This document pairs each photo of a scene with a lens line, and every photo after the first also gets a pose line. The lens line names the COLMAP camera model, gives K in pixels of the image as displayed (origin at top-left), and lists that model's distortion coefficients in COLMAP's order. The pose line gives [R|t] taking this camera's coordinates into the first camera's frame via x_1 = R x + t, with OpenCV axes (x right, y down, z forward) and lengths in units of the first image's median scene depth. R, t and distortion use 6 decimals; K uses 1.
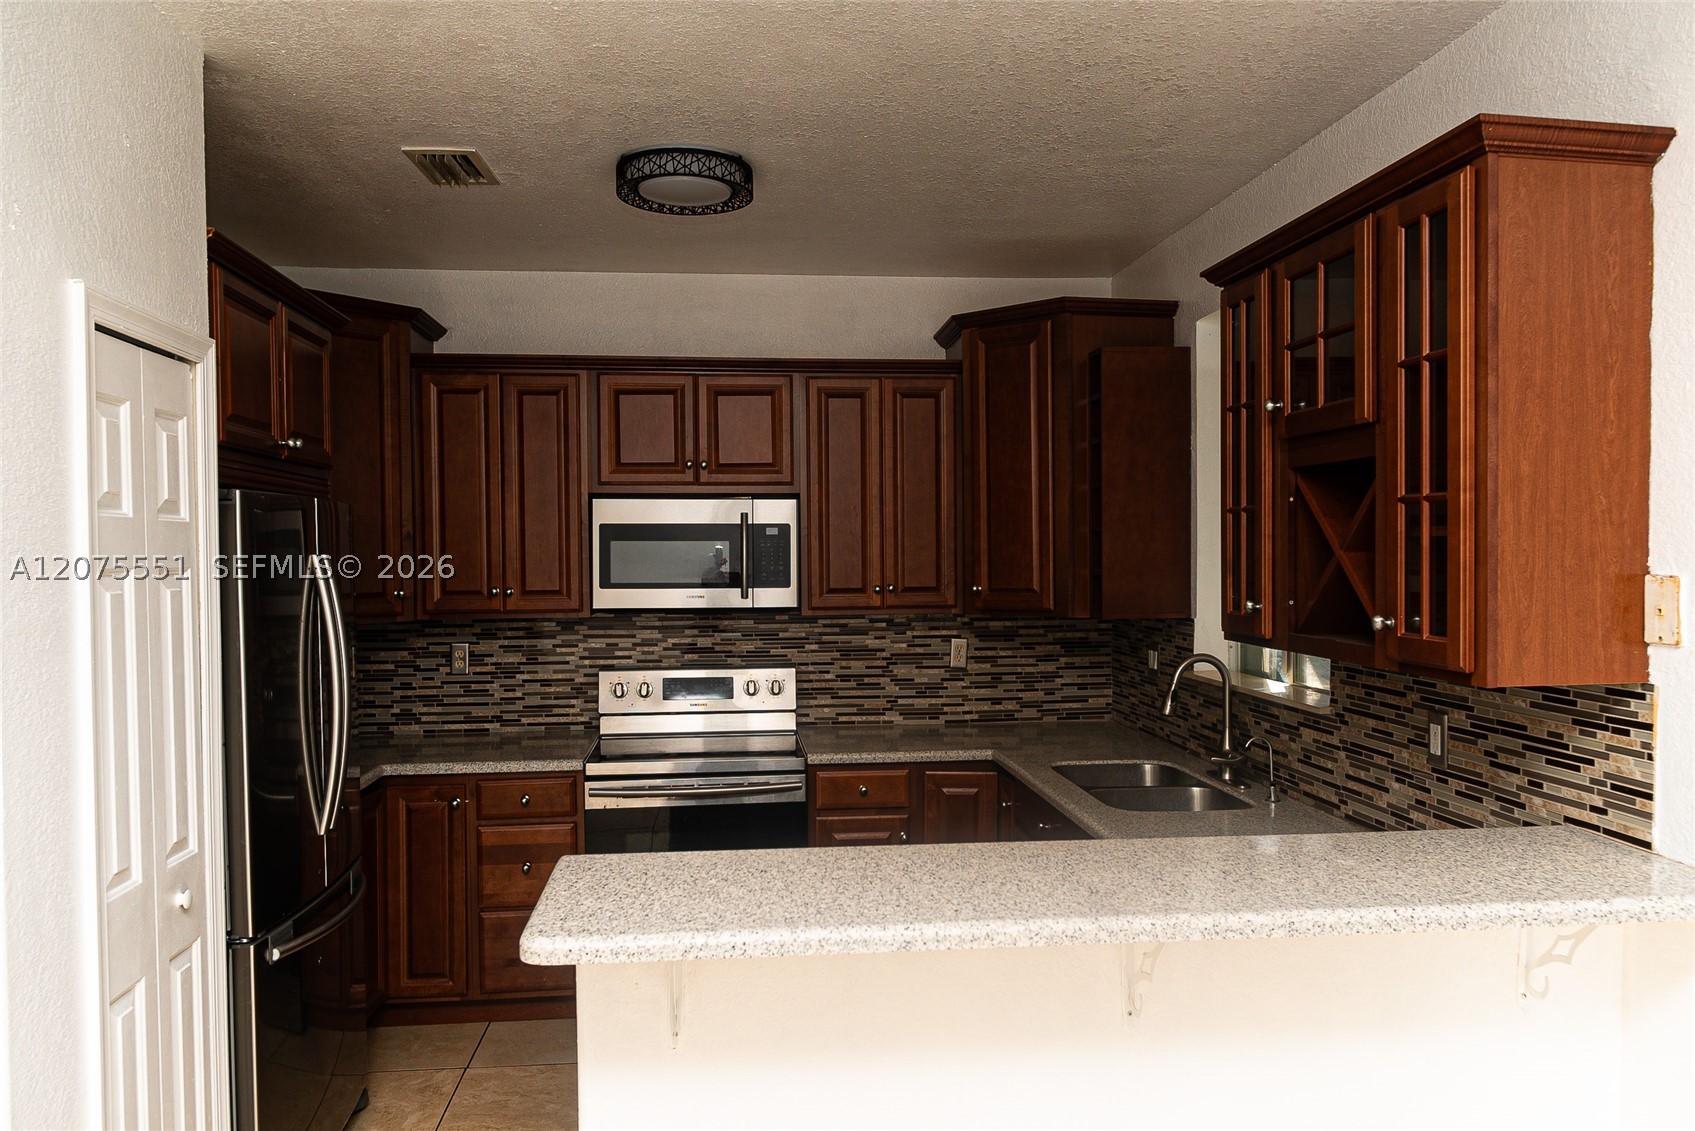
lens RADIAL K [[1209.1, 0, 852.0], [0, 1209.1, 569.4], [0, 0, 1]] dist [0.008148, -0.011560]
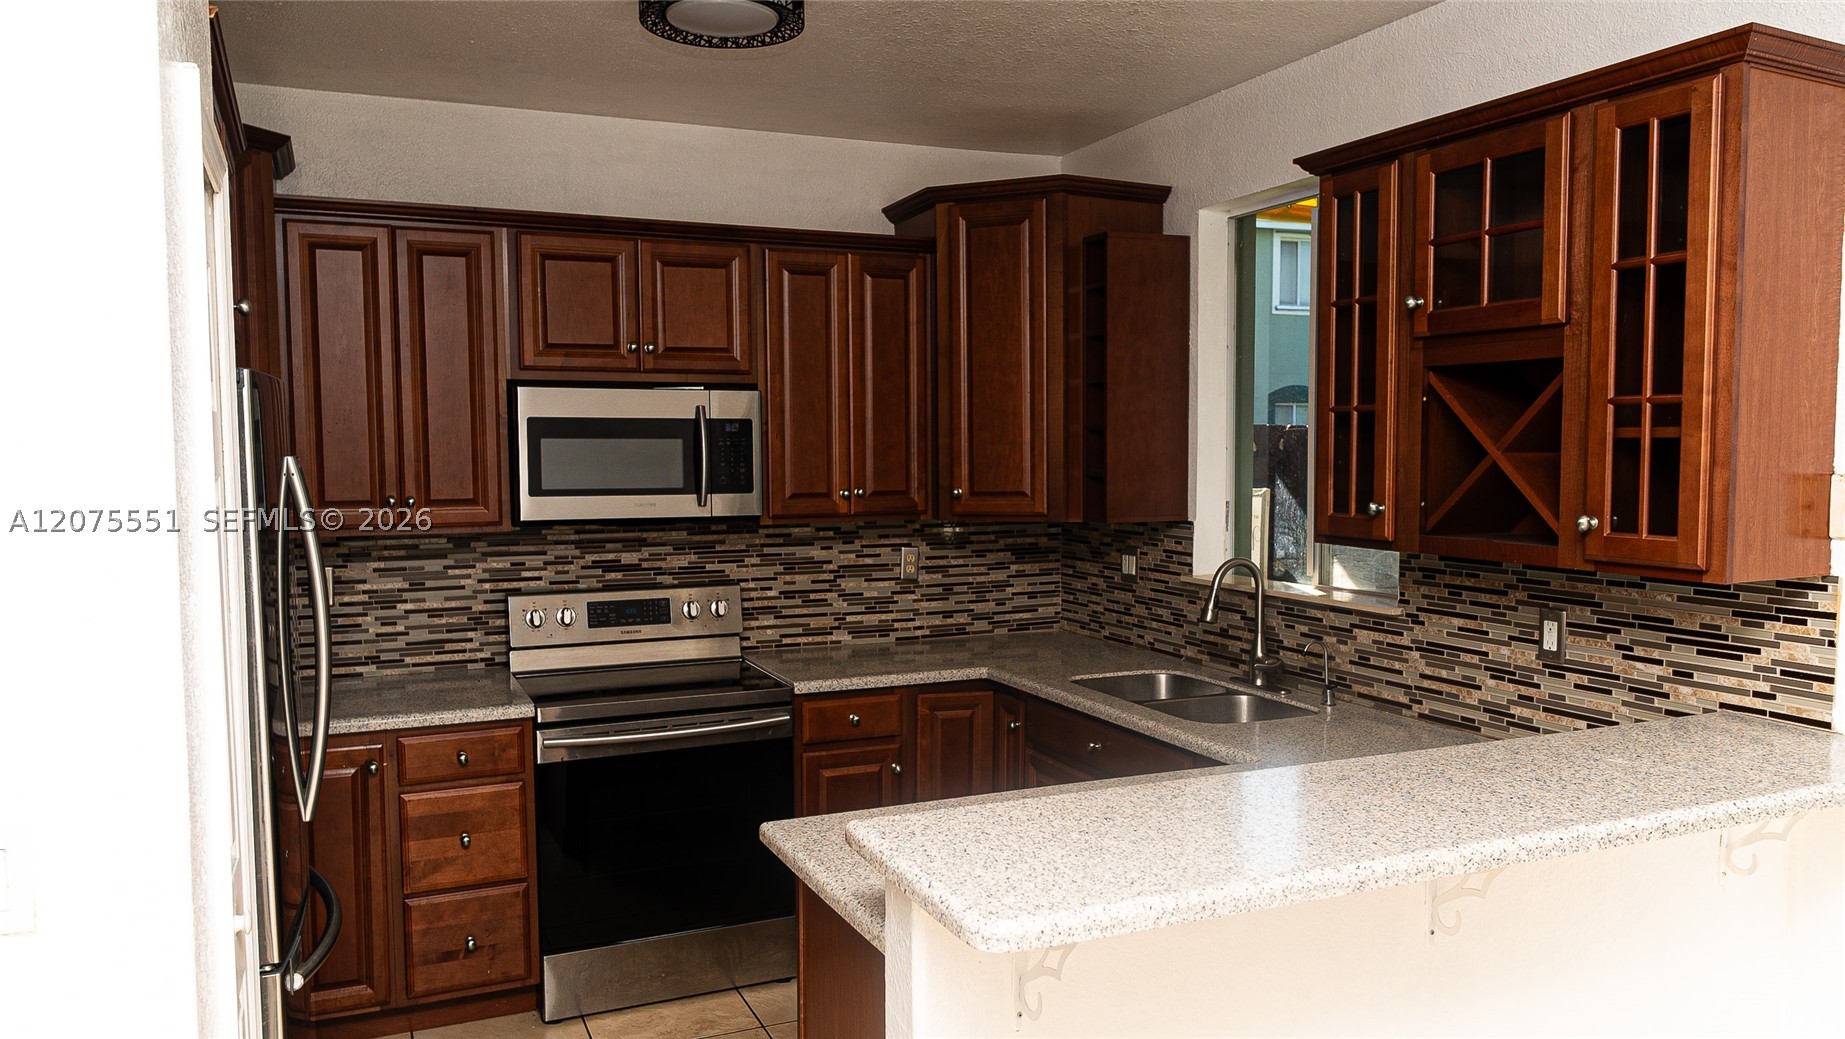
lens RADIAL K [[1315.6, 0, 920.1], [0, 1315.6, 523.3], [0, 0, 1]] dist [0.002678, -0.004206]
pose [[0.952437, -0.016779, 0.304272, -0.299691], [0.004205, 0.999112, 0.041934, -0.002950], [-0.304706, -0.038660, 0.951662, 0.087643]]
